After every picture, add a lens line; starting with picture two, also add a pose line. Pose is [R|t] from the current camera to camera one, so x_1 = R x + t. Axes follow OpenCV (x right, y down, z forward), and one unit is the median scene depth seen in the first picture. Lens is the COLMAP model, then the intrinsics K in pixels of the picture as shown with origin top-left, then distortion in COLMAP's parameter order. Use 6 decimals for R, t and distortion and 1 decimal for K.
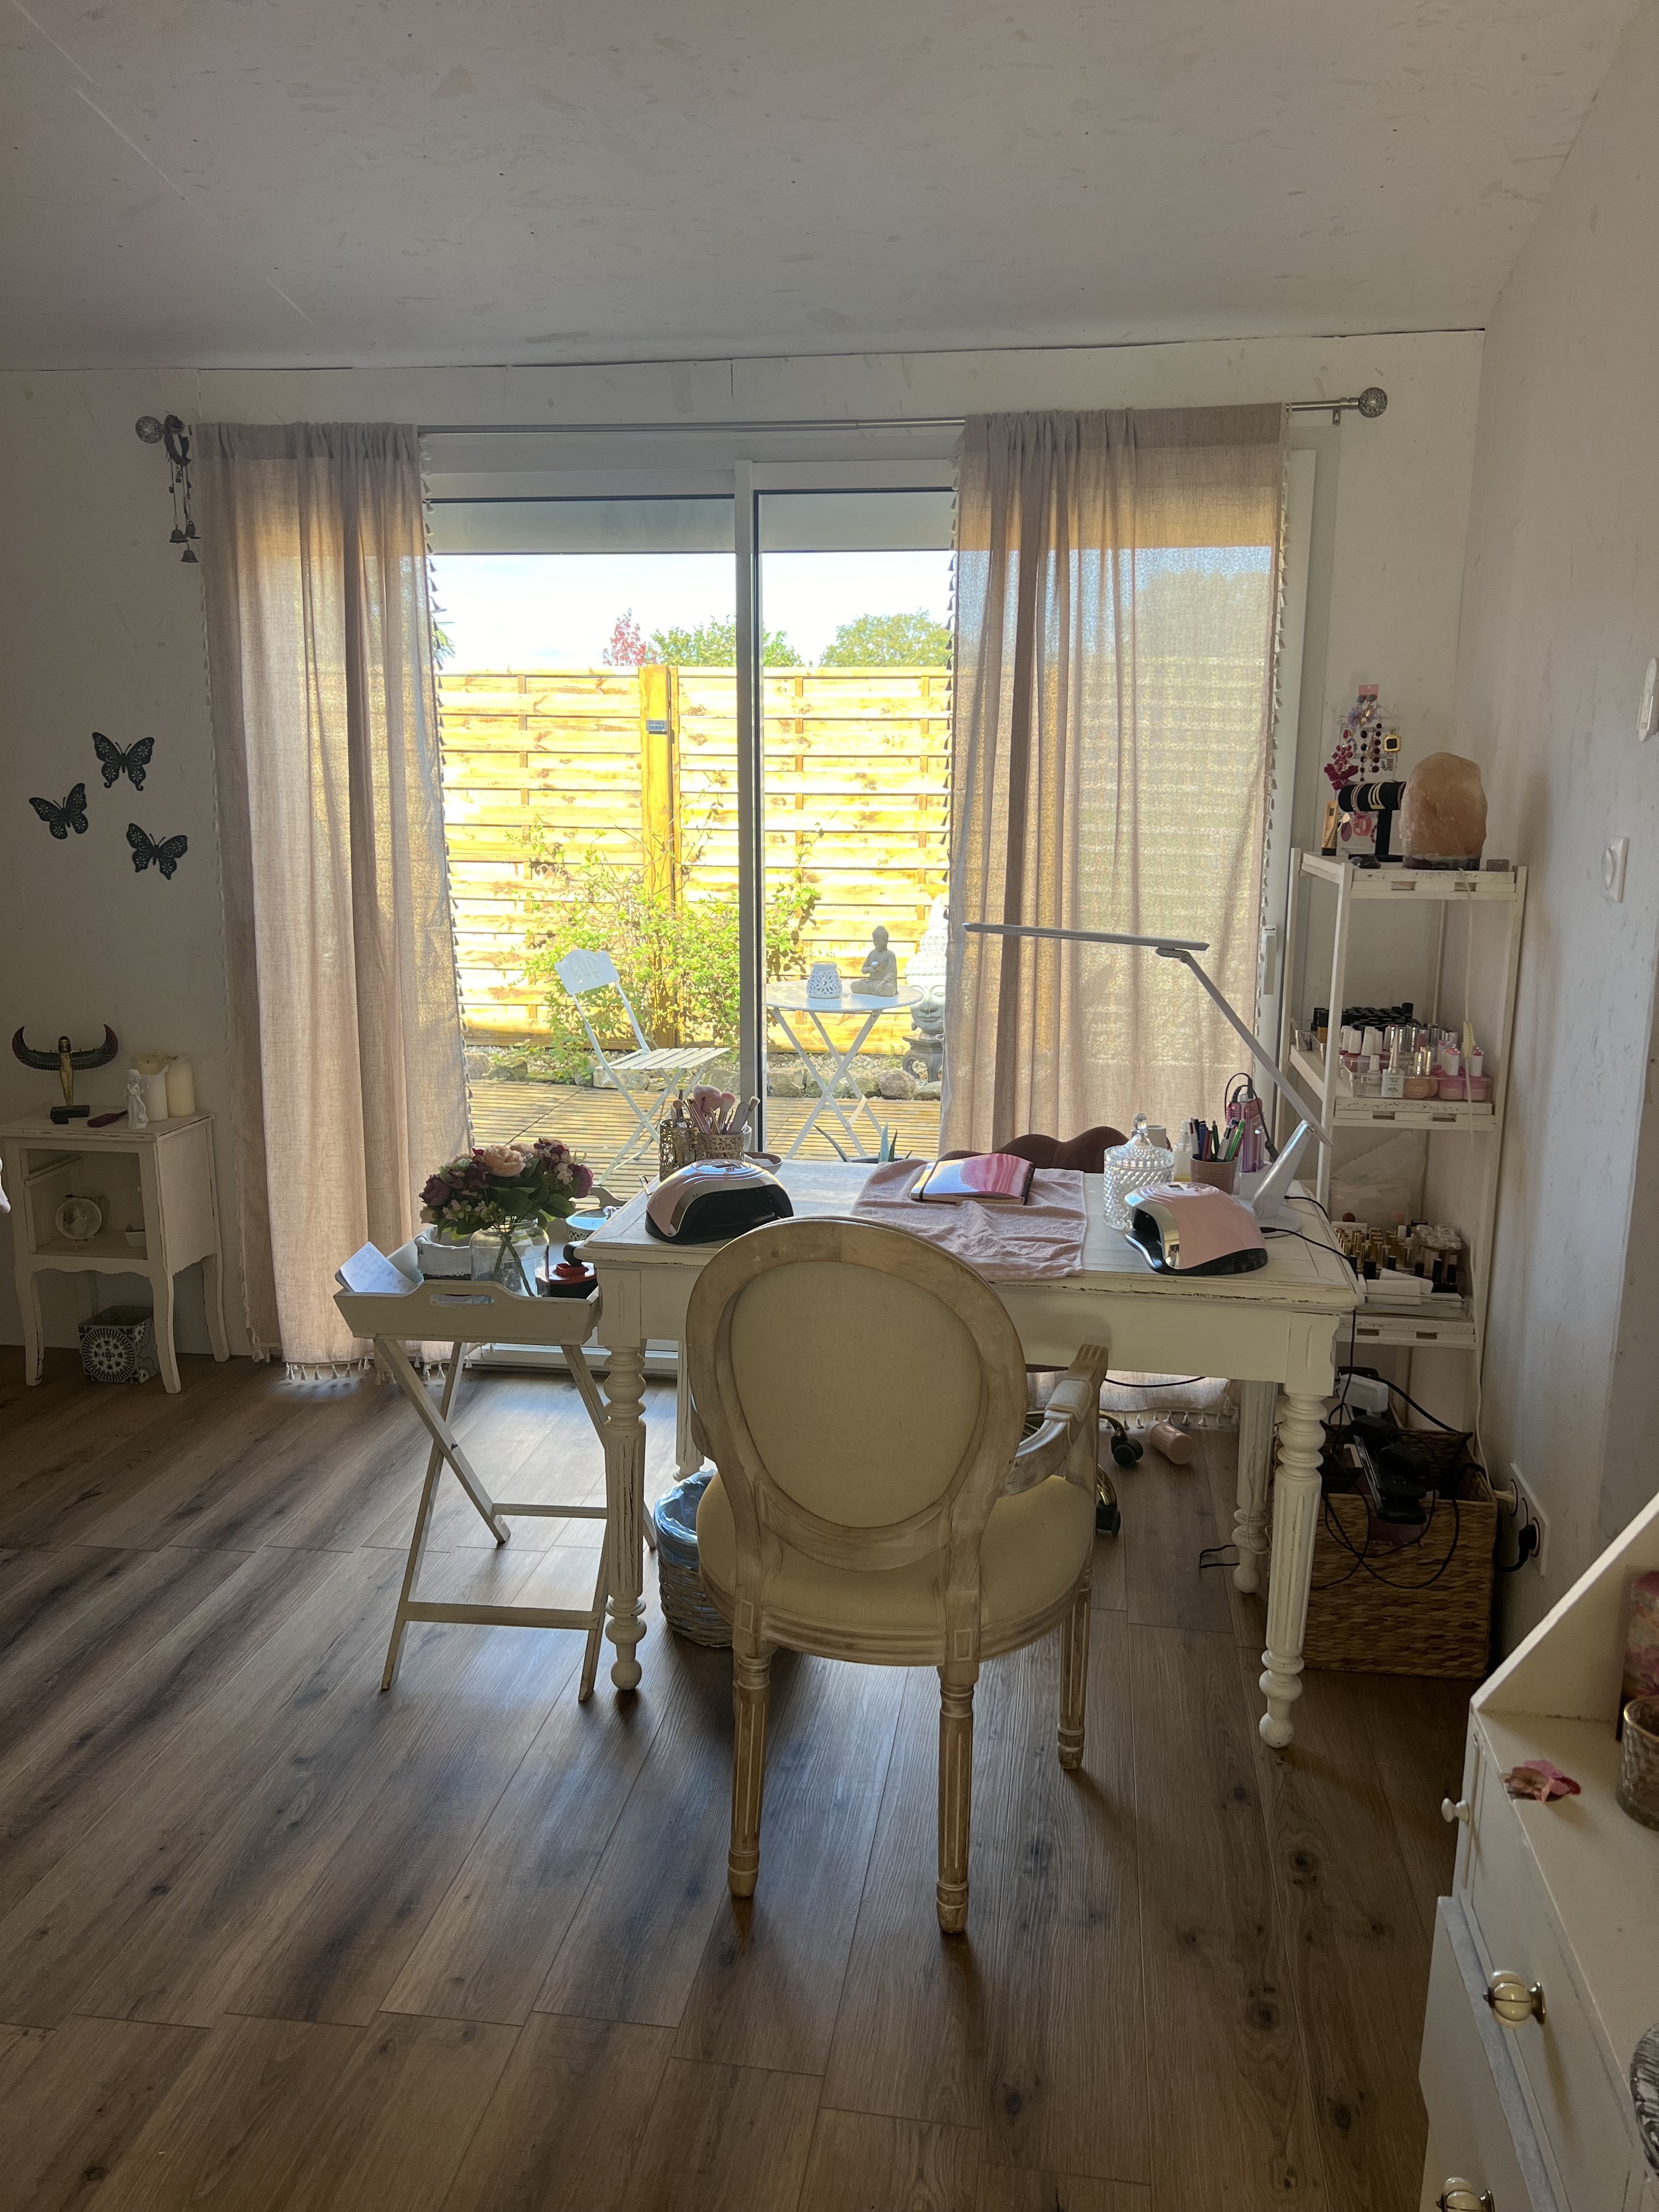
lens RADIAL K [[1641.6, 0, 834.5], [0, 1641.6, 1104.8], [0, 0, 1]] dist [0.042526, -0.058767]
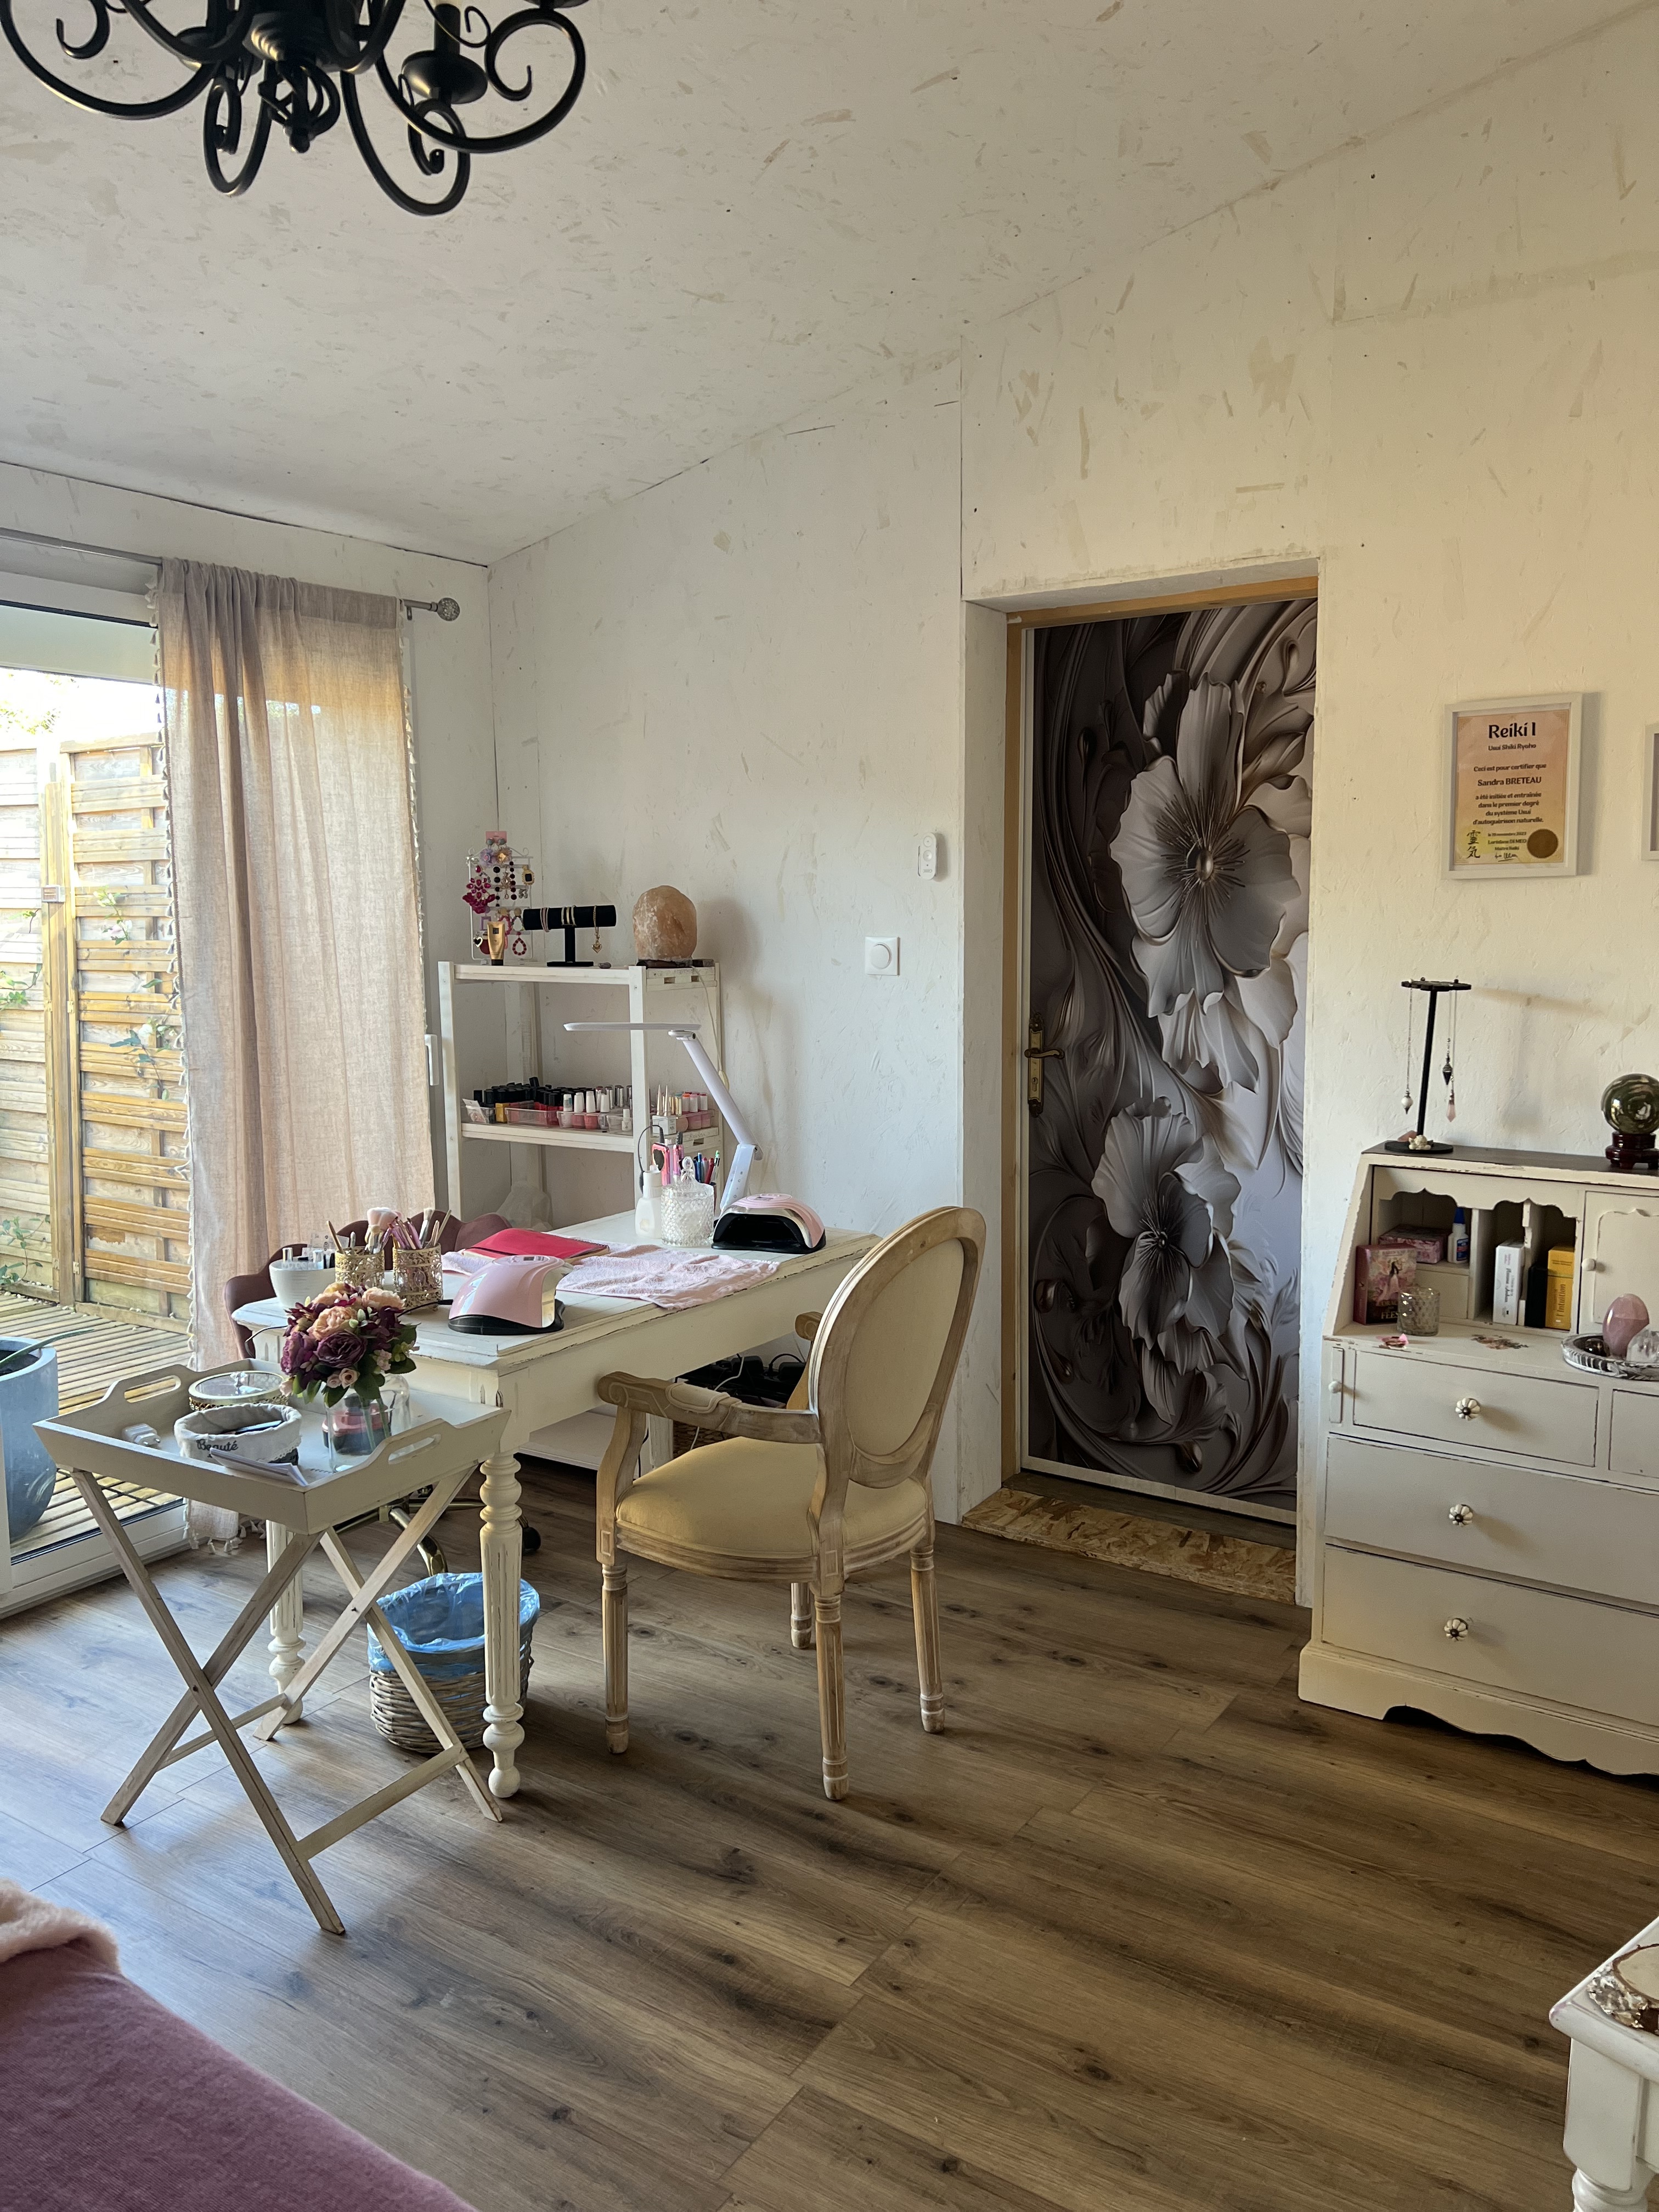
lens RADIAL K [[1641.6, 0, 813.5], [0, 1641.6, 1111.5], [0, 0, 1]] dist [0.042526, -0.058767]
pose [[0.438874, -0.128982, 0.889243, -0.708657], [0.189133, 0.980733, 0.048908, -0.059011], [-0.878418, 0.146721, 0.454812, 0.242023]]
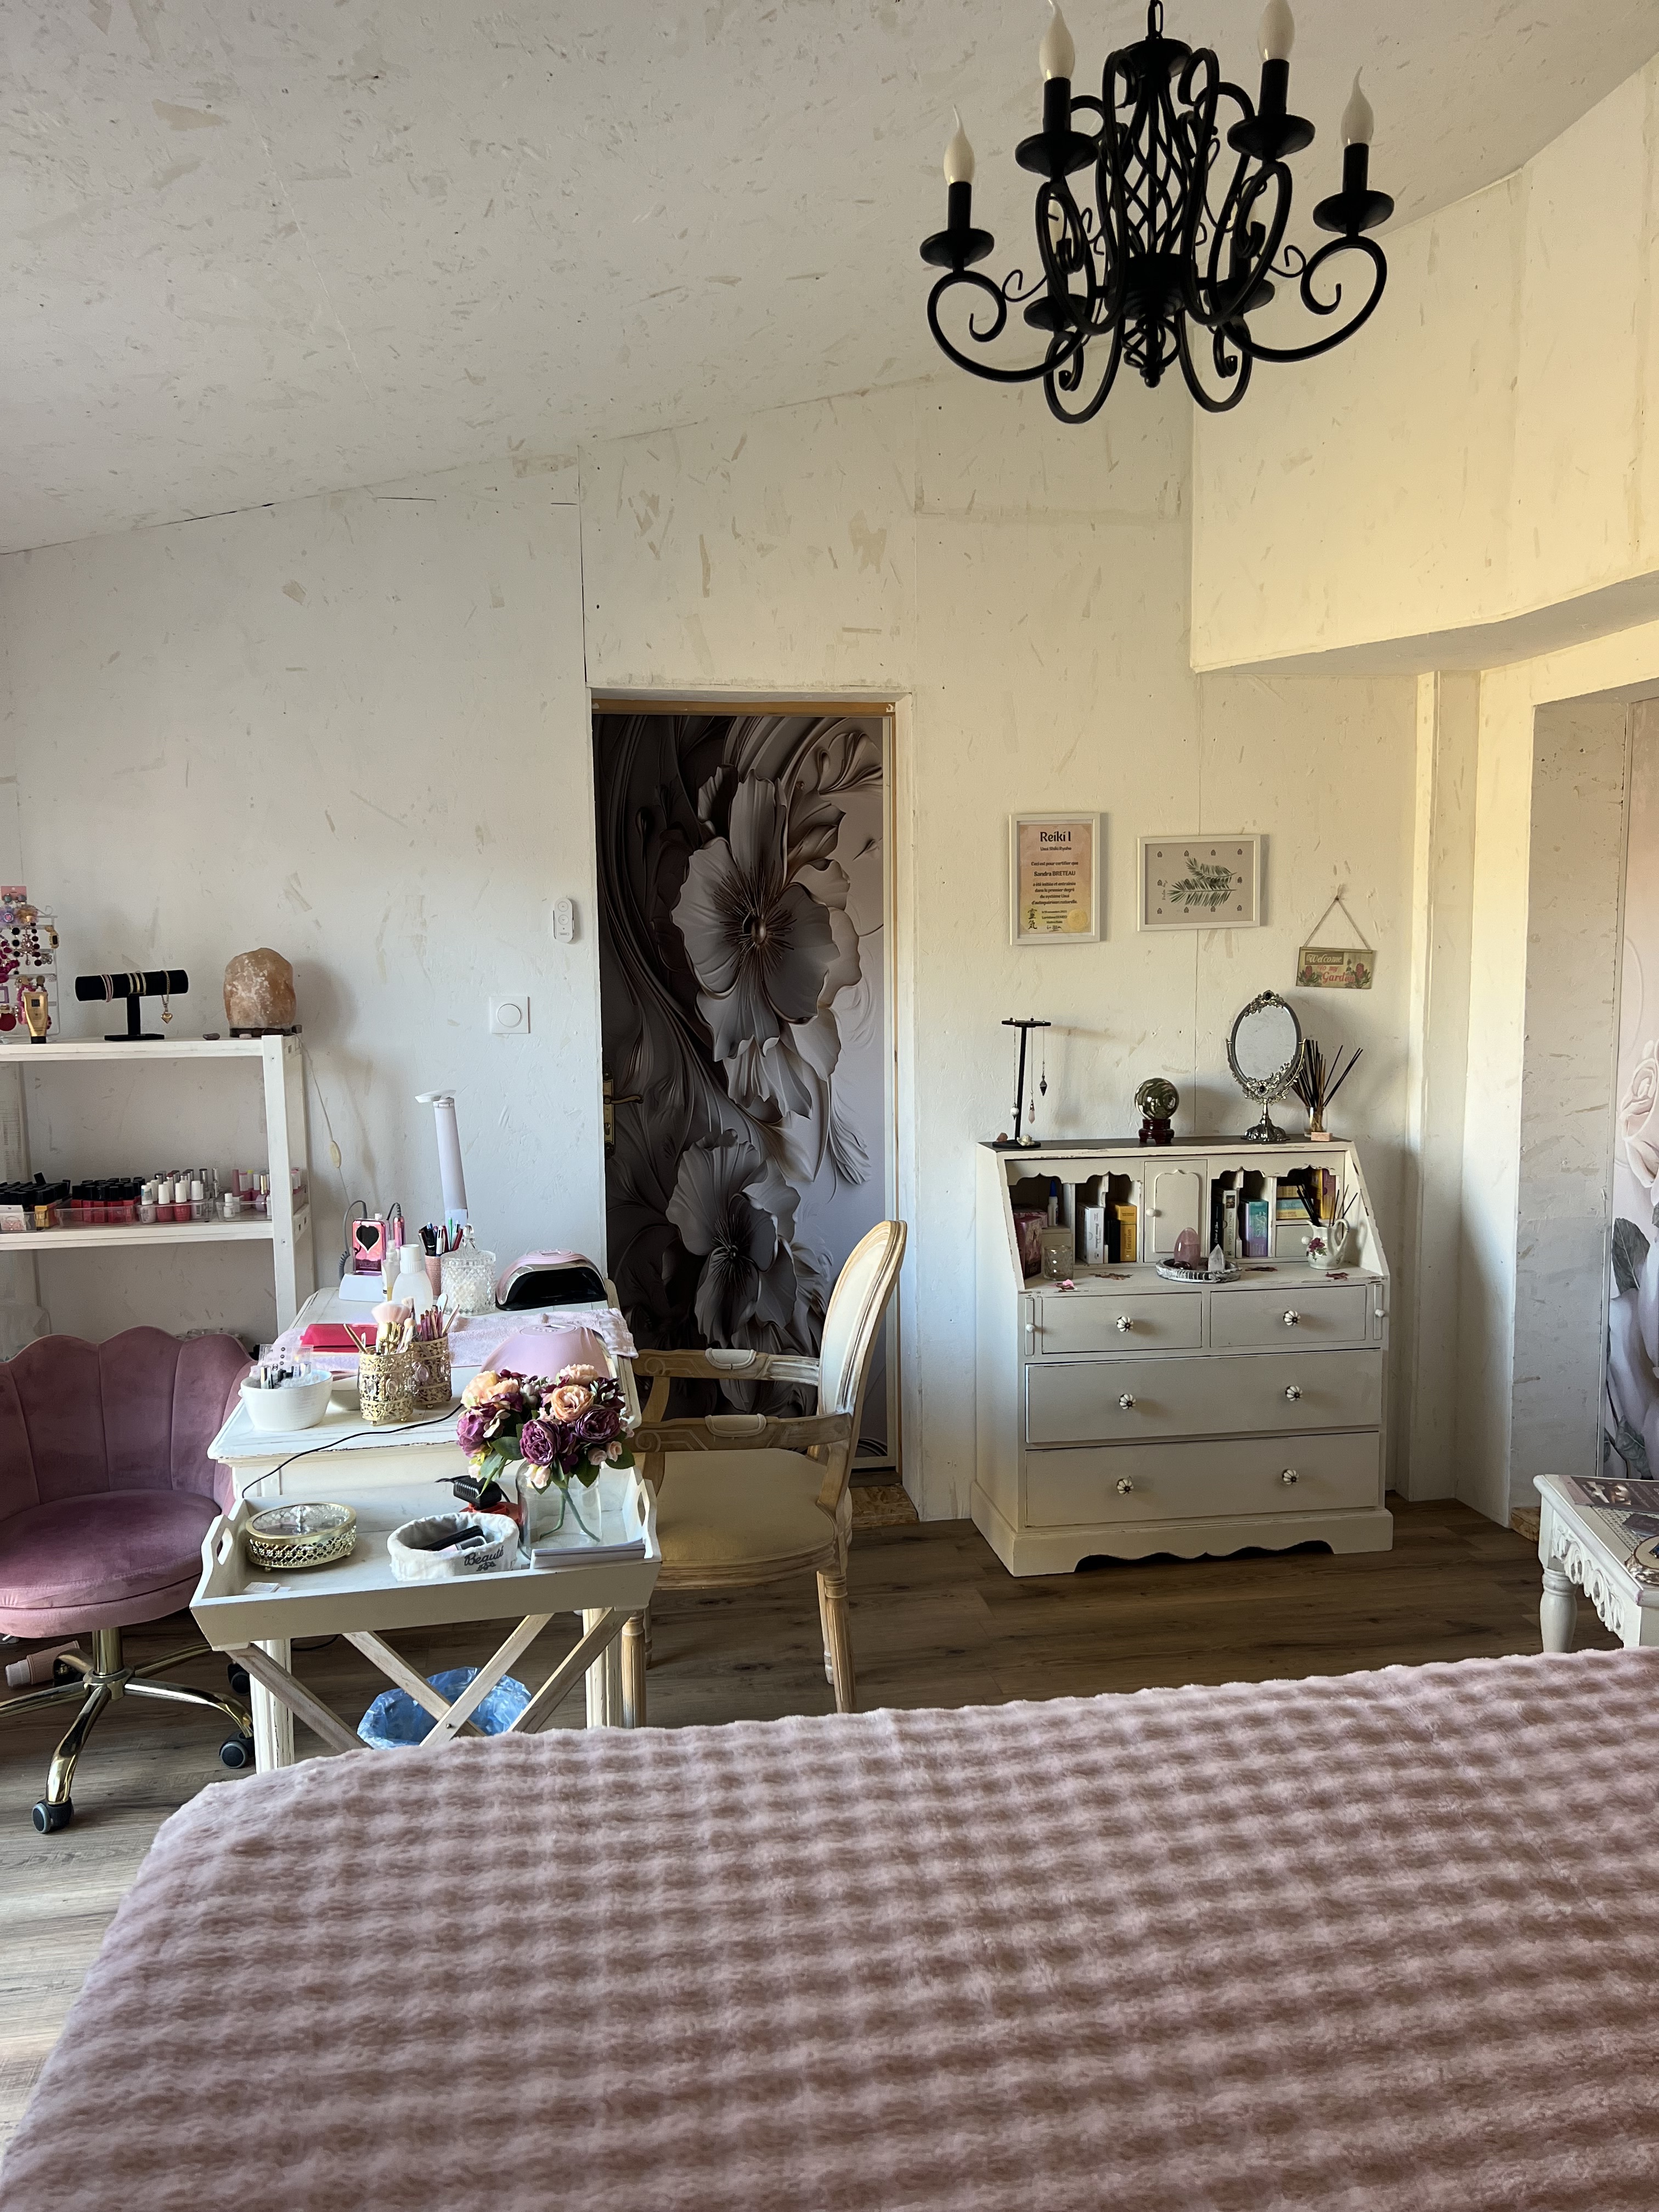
lens RADIAL K [[1641.6, 0, 796.0], [0, 1641.6, 1123.6], [0, 0, 1]] dist [0.042526, -0.058767]
pose [[-0.288774, -0.115190, 0.950442, -0.853338], [0.197003, 0.964342, 0.176730, -0.192425], [-0.936909, 0.238275, -0.255784, 0.824363]]
